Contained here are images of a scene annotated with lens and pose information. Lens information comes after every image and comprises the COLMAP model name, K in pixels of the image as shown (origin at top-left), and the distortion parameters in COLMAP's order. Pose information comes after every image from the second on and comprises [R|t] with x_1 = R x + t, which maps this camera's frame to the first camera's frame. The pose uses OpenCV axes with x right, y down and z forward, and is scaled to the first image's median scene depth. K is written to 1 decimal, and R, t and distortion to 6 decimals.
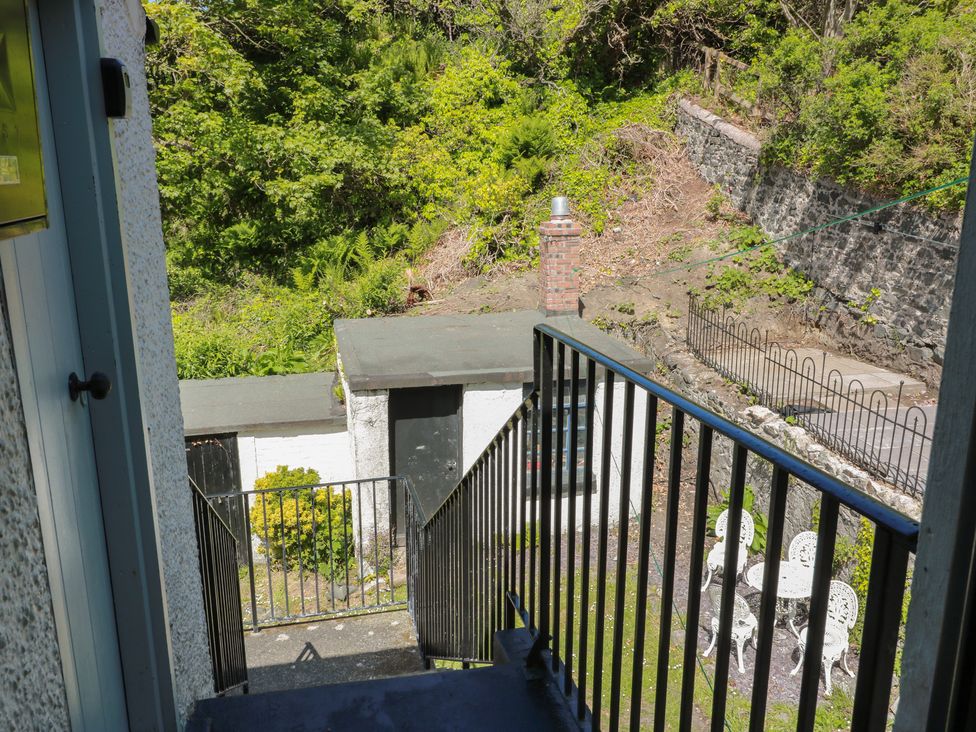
lens RADIAL K [[804.3, 0, 488.0], [0, 804.3, 366.0], [0, 0, 1]] dist [0.015543, 0.002821]
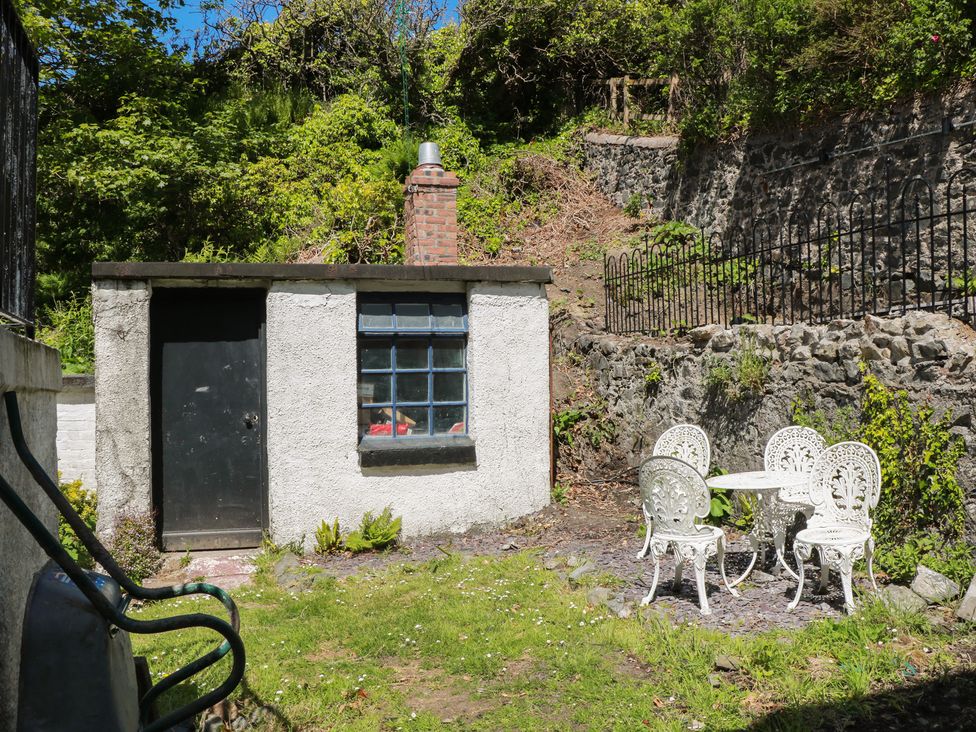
lens RADIAL K [[914.6, 0, 488.0], [0, 914.6, 366.0], [0, 0, 1]] dist [-0.174268, 0.171149]
pose [[0.996088, -0.014316, 0.087205, 0.061199], [0.037563, 0.961799, -0.271167, 0.211978], [-0.079991, 0.273382, 0.958574, 0.202247]]
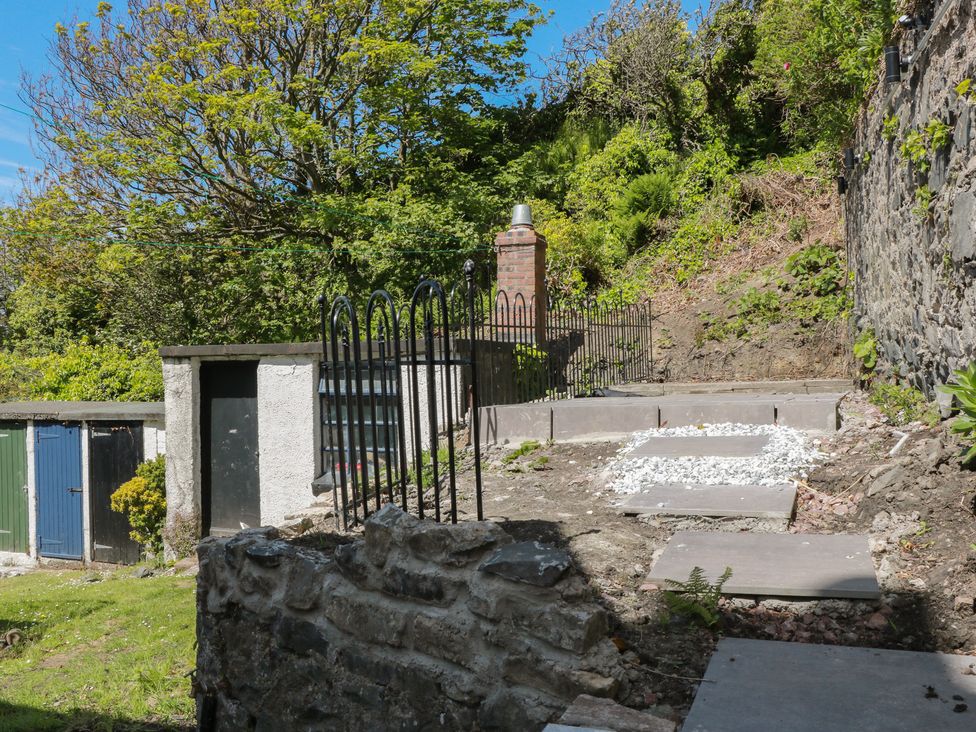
lens RADIAL K [[887.8, 0, 488.0], [0, 887.8, 366.0], [0, 0, 1]] dist [-0.151227, 0.001649]
pose [[0.846600, -0.008312, -0.532165, 0.516708], [-0.126017, 0.968316, -0.215601, 0.153257], [0.517096, 0.249589, 0.818728, 0.222132]]
